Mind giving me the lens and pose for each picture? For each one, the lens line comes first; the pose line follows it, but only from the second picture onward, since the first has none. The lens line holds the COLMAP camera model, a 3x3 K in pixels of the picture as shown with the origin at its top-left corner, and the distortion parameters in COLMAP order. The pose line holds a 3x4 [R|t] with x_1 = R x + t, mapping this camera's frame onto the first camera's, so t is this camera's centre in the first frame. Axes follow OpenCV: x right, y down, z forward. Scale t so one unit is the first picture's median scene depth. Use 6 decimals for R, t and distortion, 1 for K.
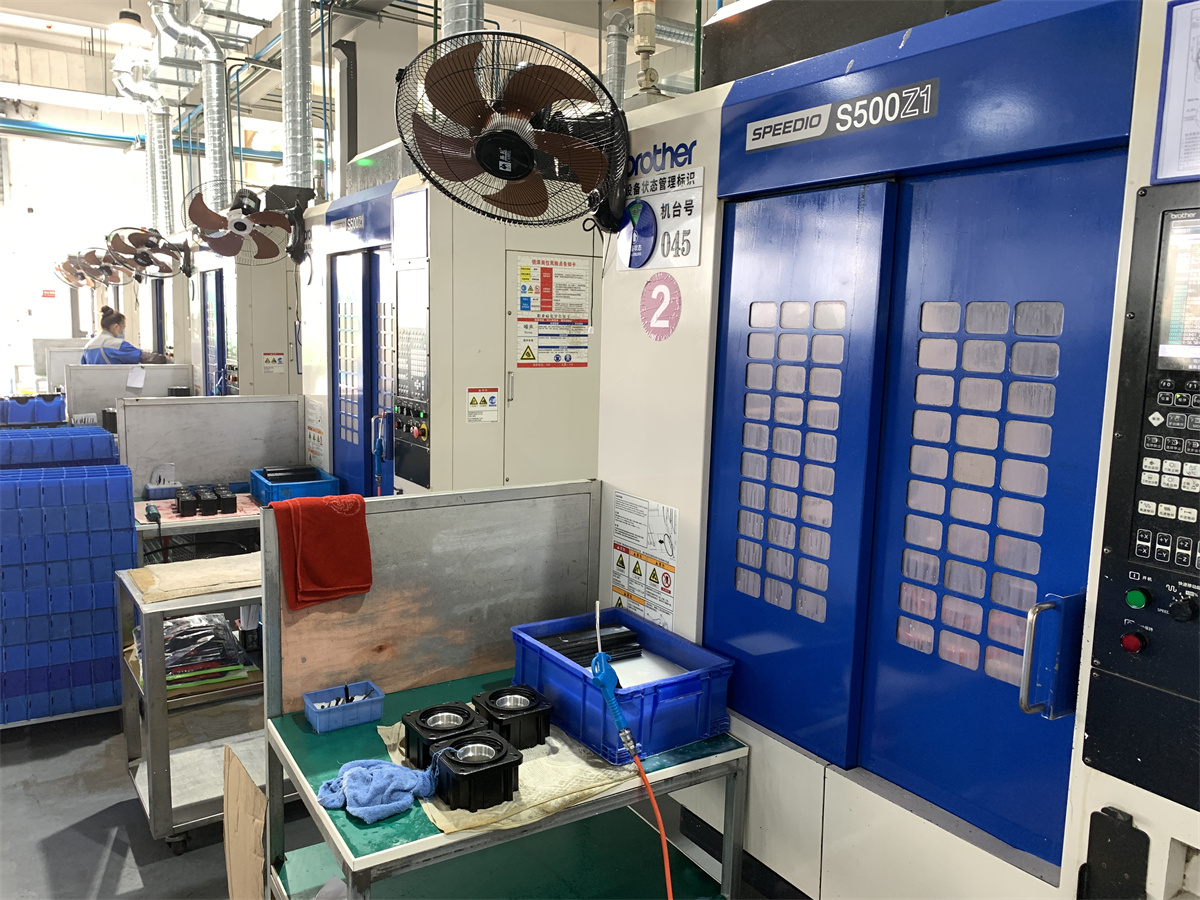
lens RADIAL K [[922.1, 0, 600.0], [0, 922.1, 450.0], [0, 0, 1]] dist [0.004298, 0.004032]
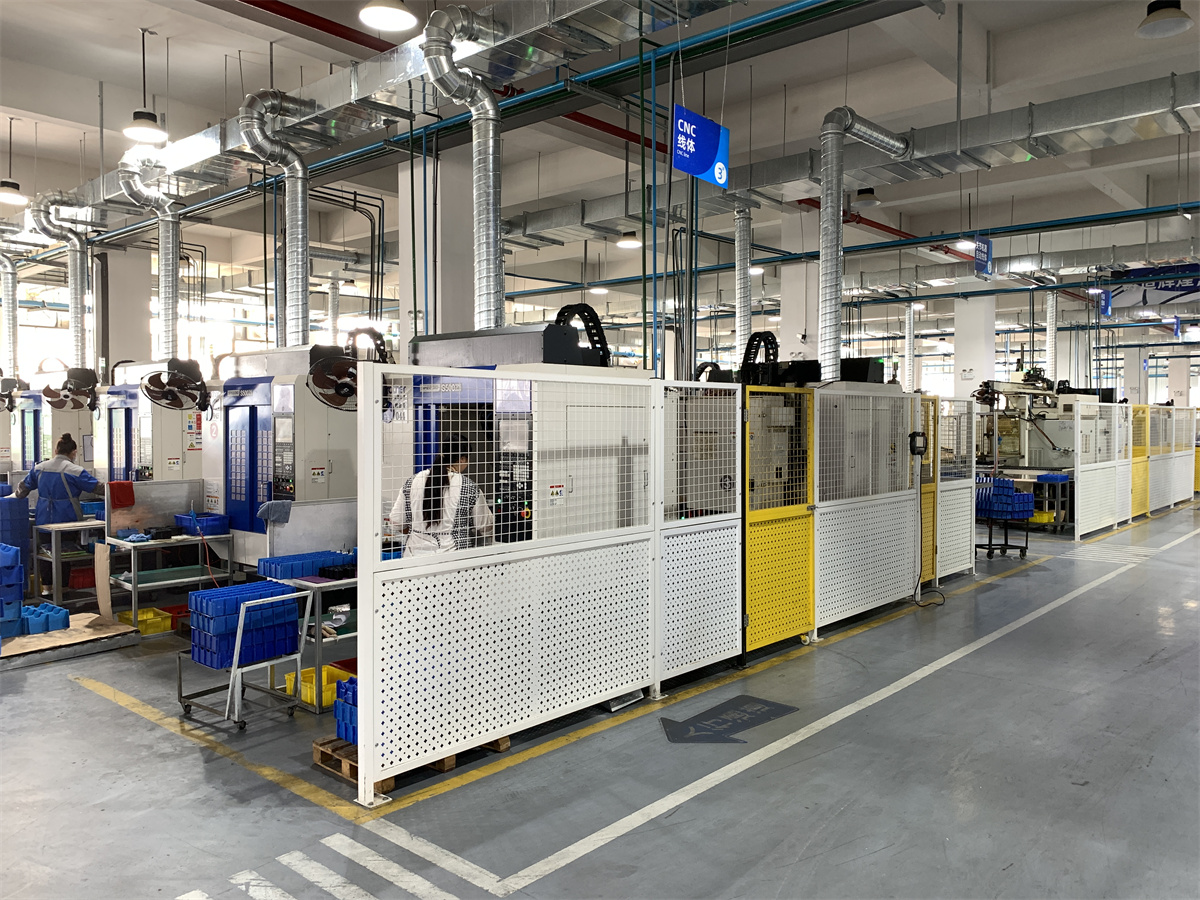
lens RADIAL K [[922.1, 0, 600.0], [0, 922.1, 450.0], [0, 0, 1]] dist [0.004298, 0.004032]
pose [[0.968556, -0.034769, 0.246355, 0.634301], [0.059758, 0.993711, -0.094694, 0.364813], [-0.241513, 0.106438, 0.964543, -2.929928]]
